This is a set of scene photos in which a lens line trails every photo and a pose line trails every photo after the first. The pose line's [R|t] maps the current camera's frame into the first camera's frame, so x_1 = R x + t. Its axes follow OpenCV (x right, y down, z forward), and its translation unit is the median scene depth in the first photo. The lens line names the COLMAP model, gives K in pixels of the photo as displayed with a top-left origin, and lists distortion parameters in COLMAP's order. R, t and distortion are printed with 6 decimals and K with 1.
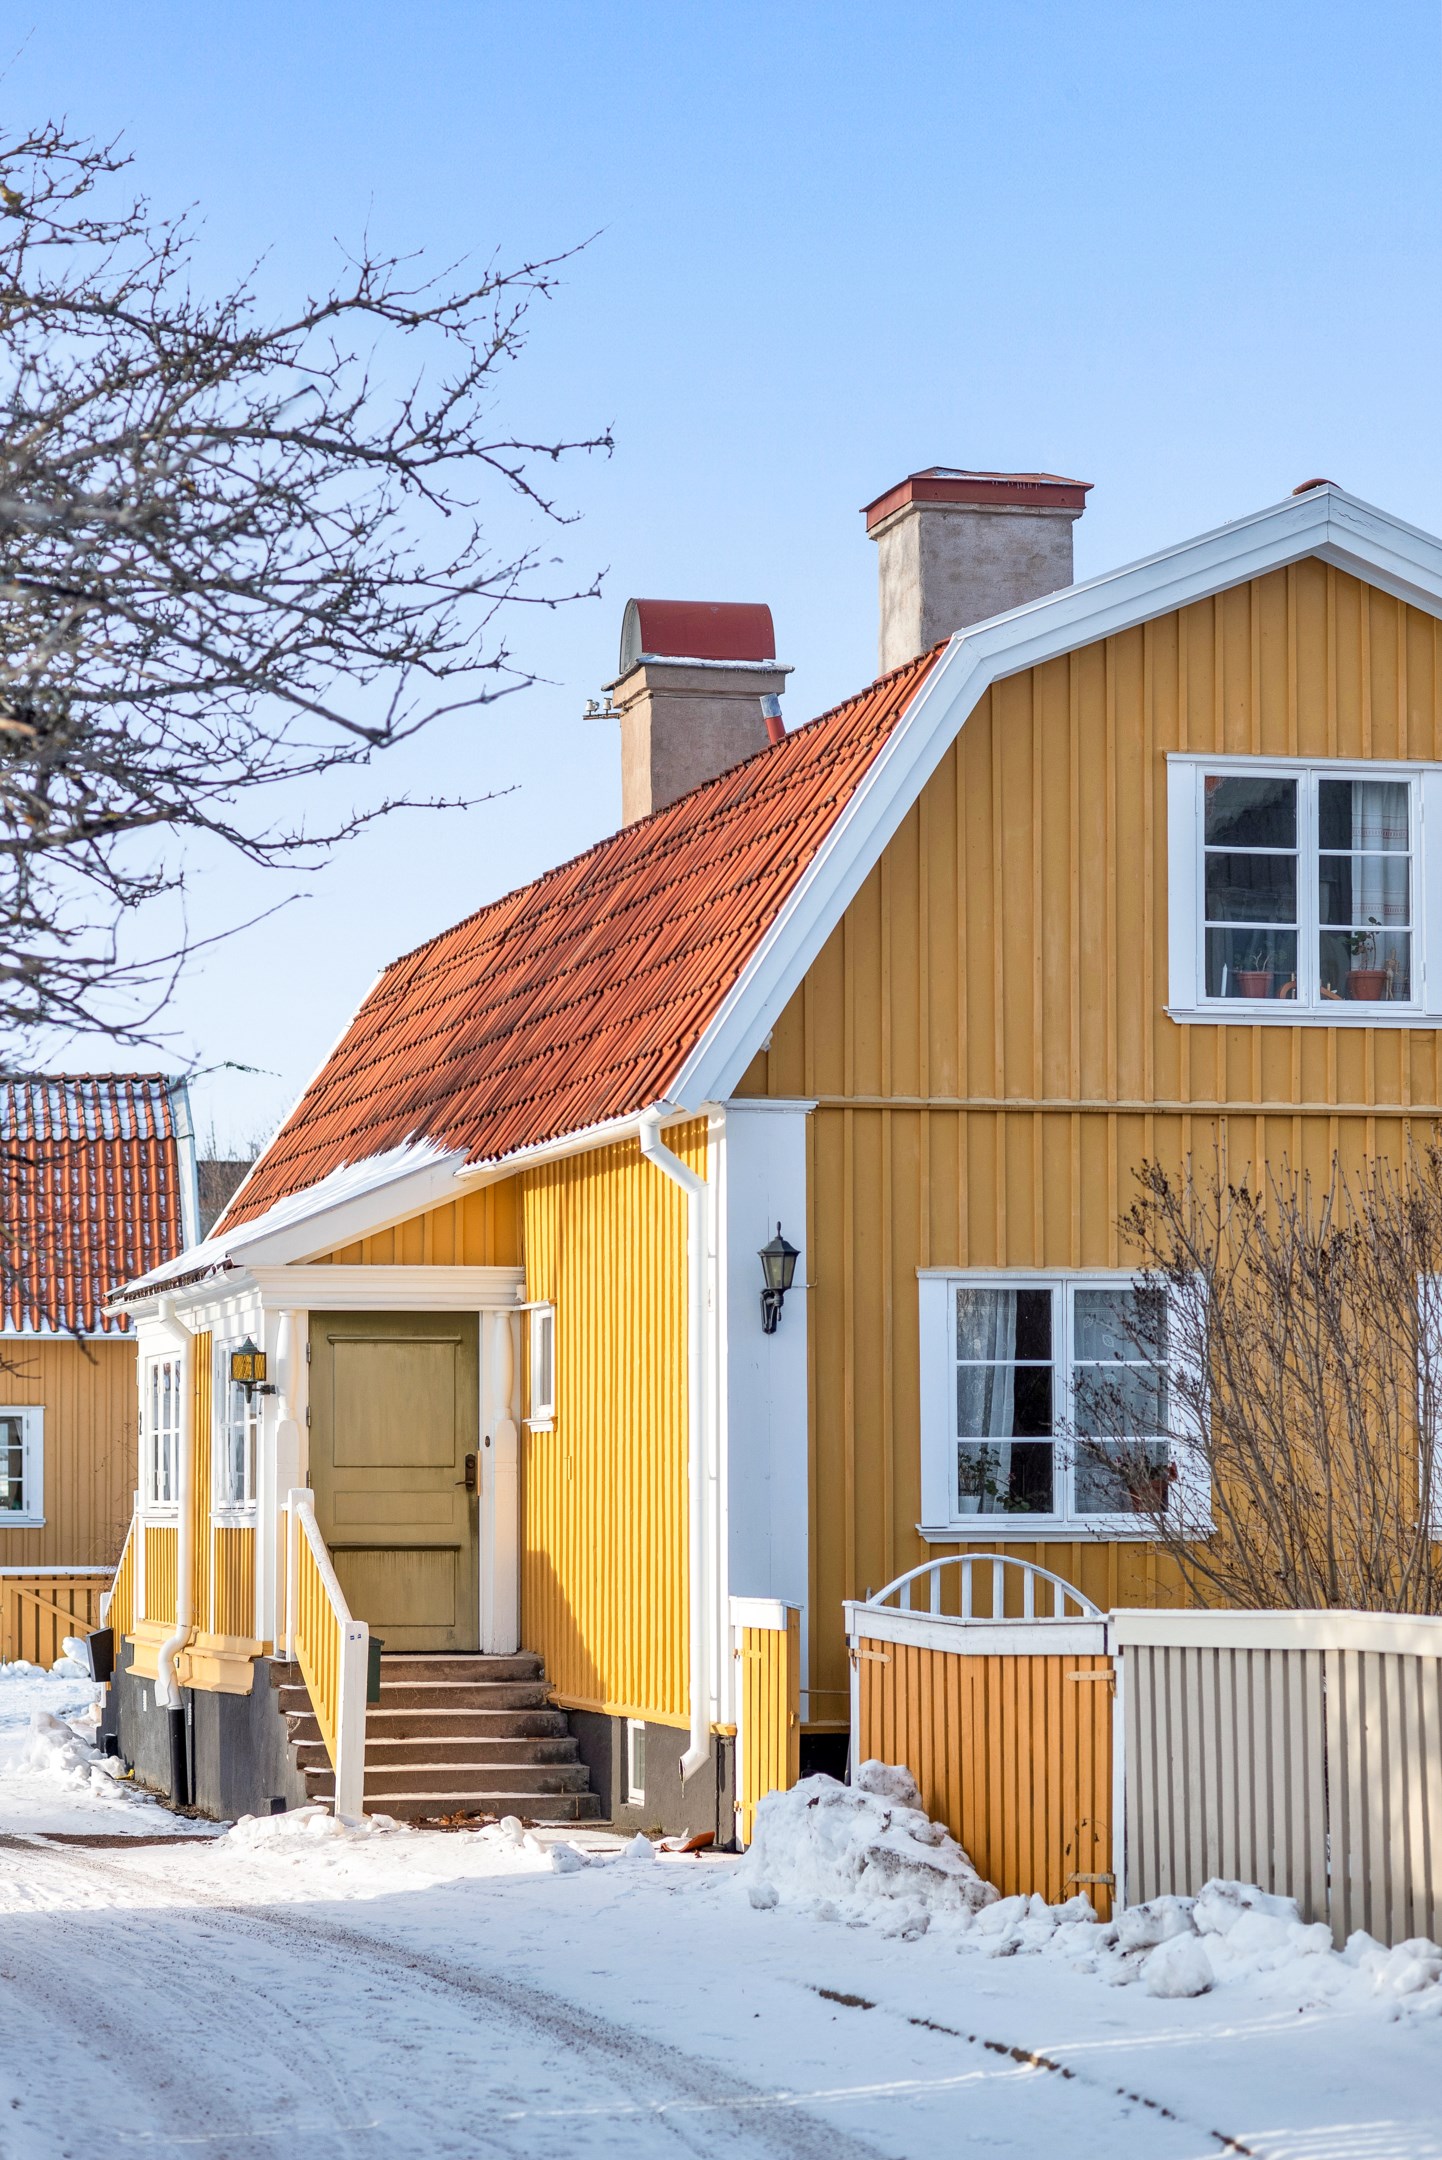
lens RADIAL K [[5347.6, 0, 721.0], [0, 5347.6, 1080.0], [0, 0, 1]] dist [-0.239688, -0.099701]
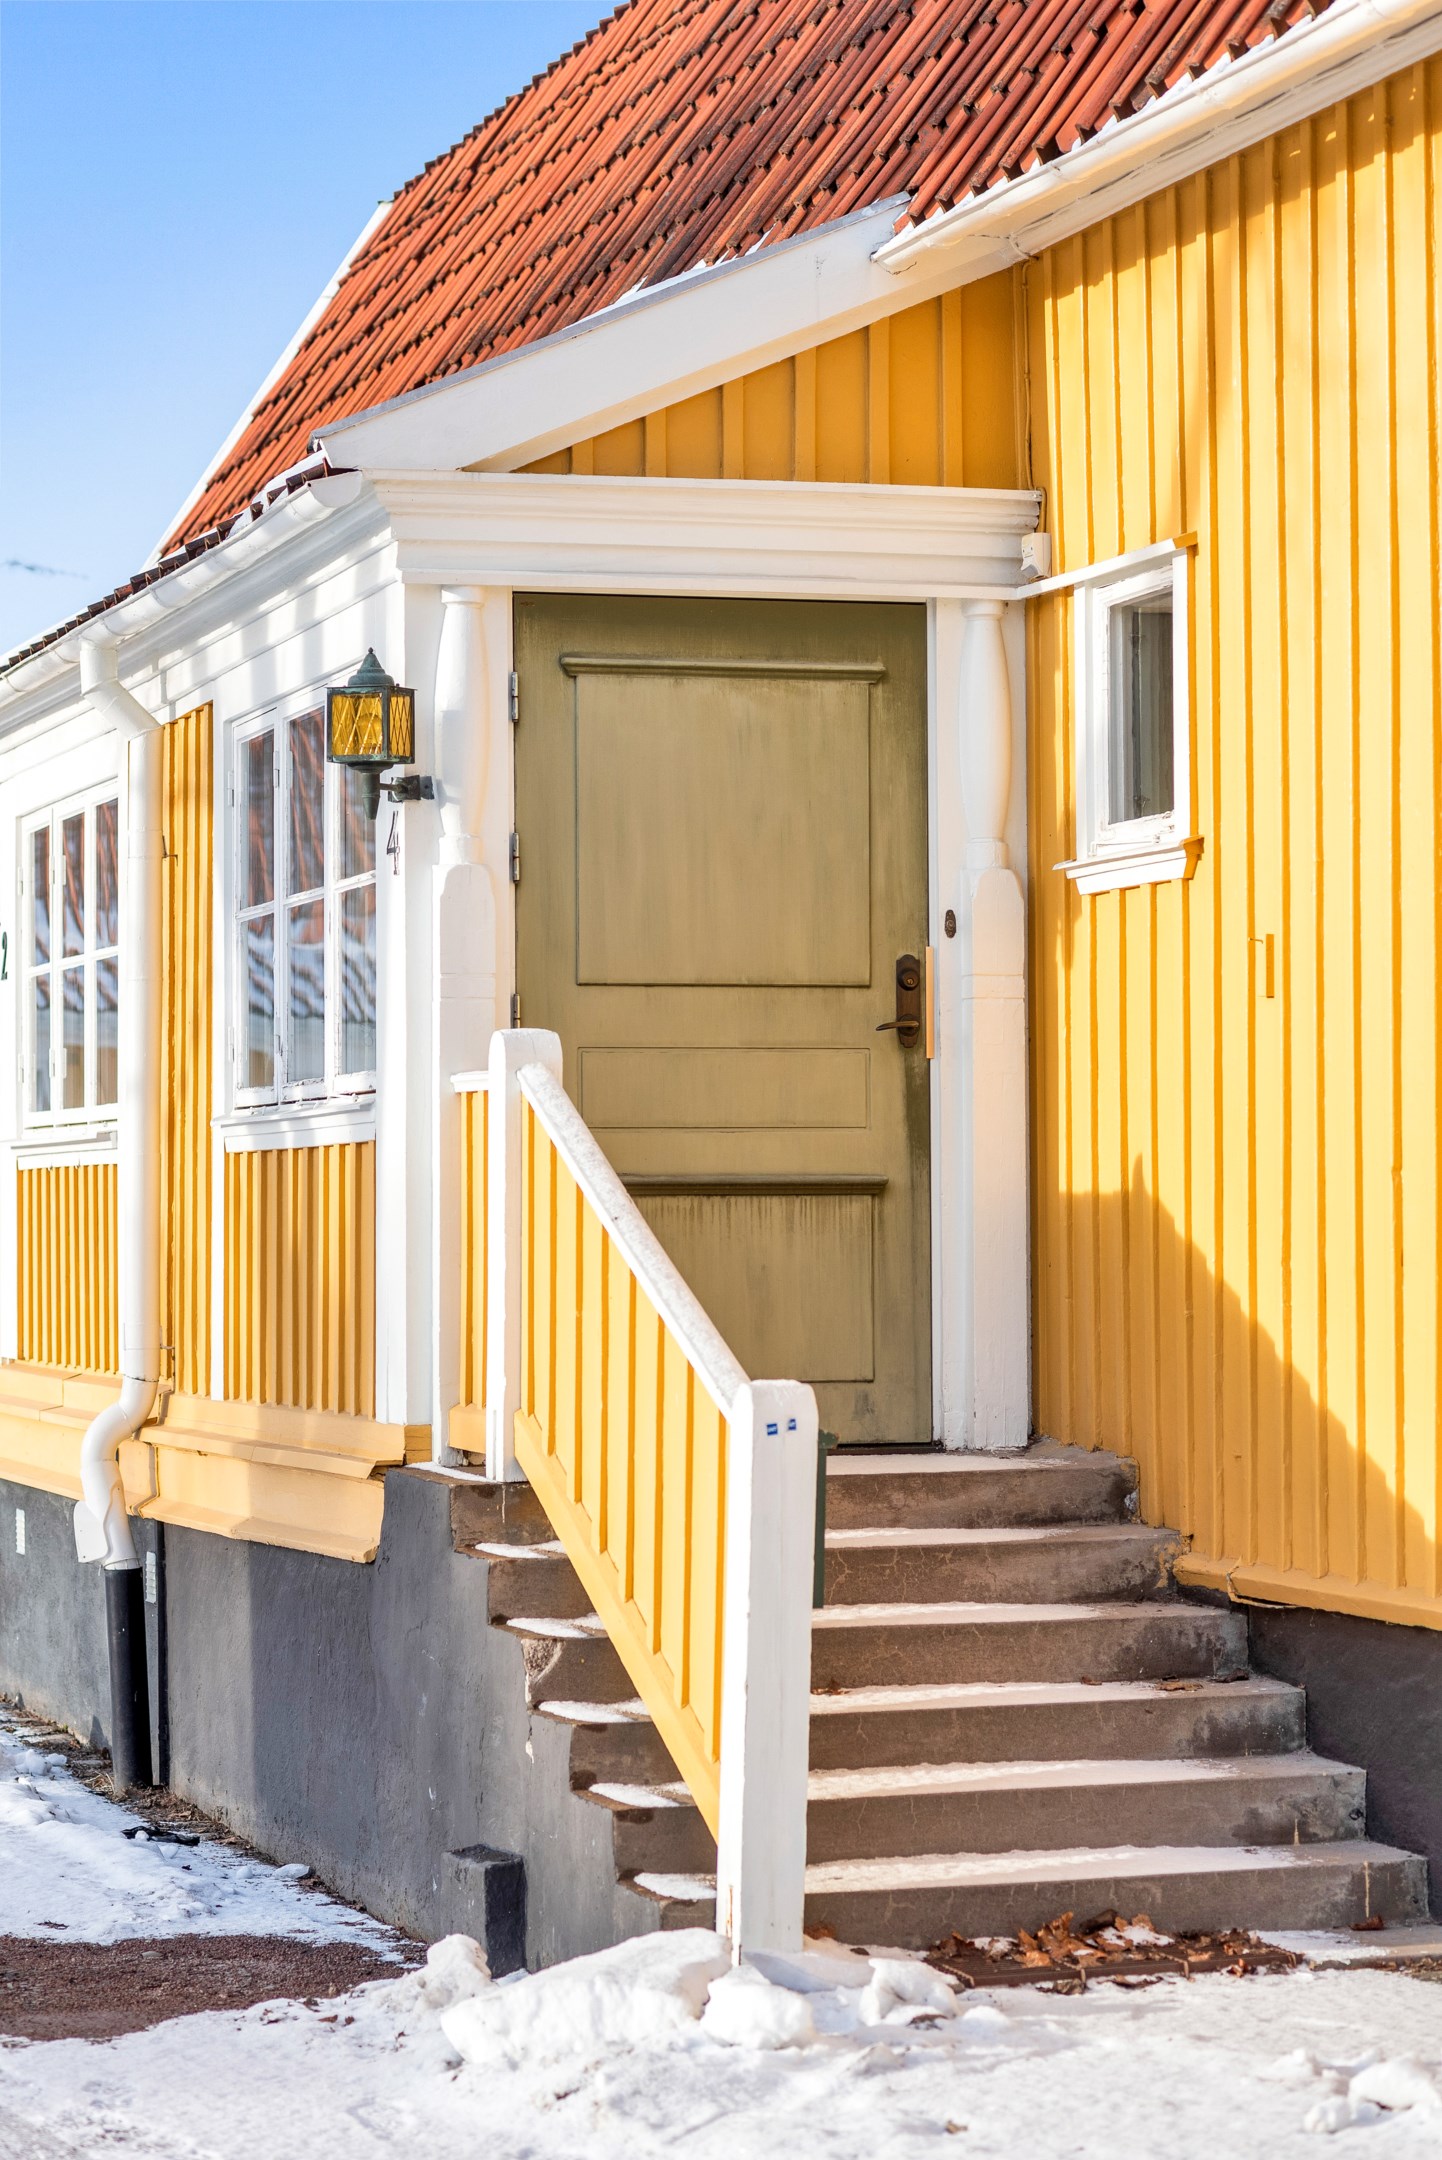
lens RADIAL K [[5268.4, 0, 721.0], [0, 5268.4, 1080.0], [0, 0, 1]] dist [-0.070119, -0.168872]
pose [[0.998081, -0.001657, 0.061904, -0.086079], [-0.001627, 0.998595, 0.052966, 0.058689], [-0.061905, -0.052965, 0.996676, 0.606154]]
